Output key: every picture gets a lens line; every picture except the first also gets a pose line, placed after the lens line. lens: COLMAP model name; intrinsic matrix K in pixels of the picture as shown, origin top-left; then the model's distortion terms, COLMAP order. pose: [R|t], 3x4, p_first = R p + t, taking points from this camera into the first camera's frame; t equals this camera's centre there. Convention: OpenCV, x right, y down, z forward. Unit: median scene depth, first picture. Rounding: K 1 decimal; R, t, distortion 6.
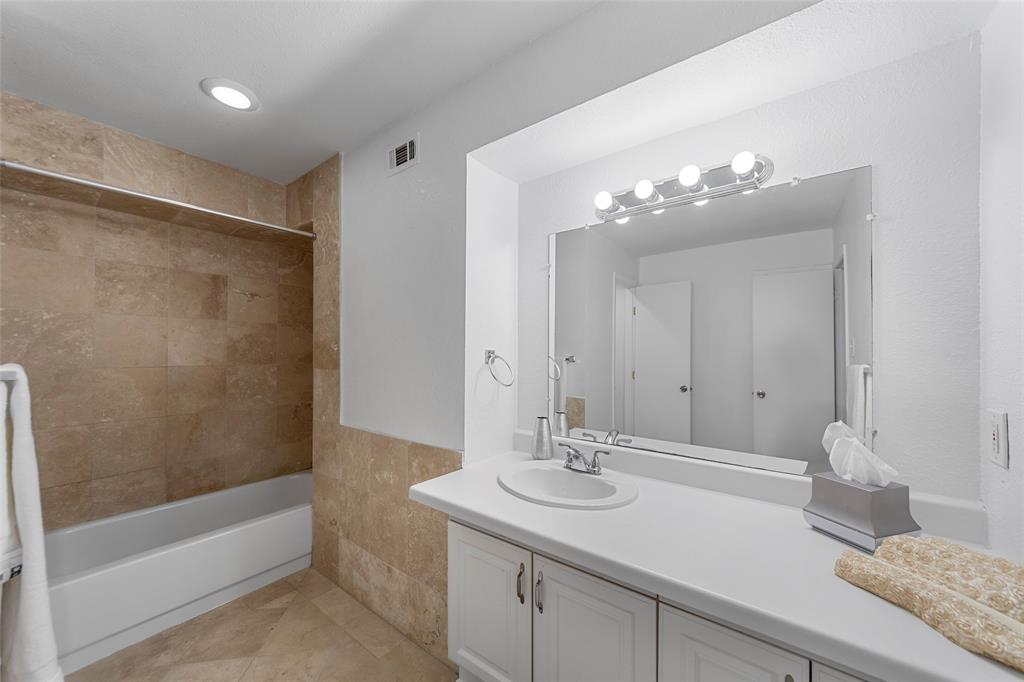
lens RADIAL K [[365.4, 0, 515.5], [0, 365.4, 351.3], [0, 0, 1]] dist [0.000791, -0.000237]
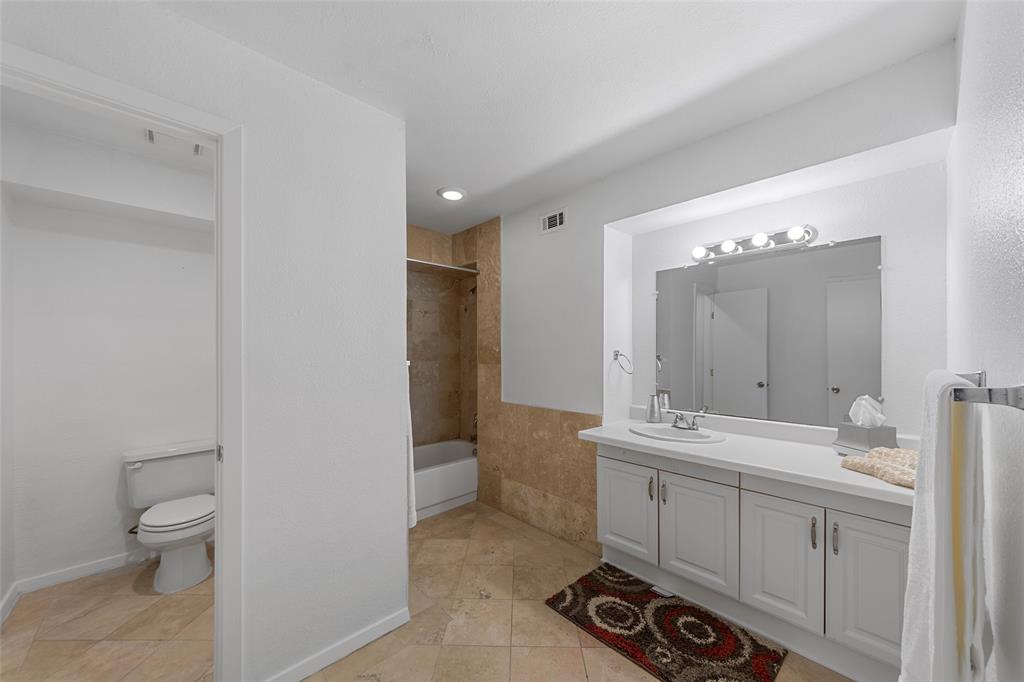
lens RADIAL K [[365.4, 0, 515.5], [0, 365.4, 351.3], [0, 0, 1]] dist [0.000791, -0.000237]
pose [[0.986171, -0.002367, -0.165715, -0.205506], [0.001744, 0.999991, -0.003905, 0.004858], [0.165723, 0.003562, 0.986166, -0.495616]]
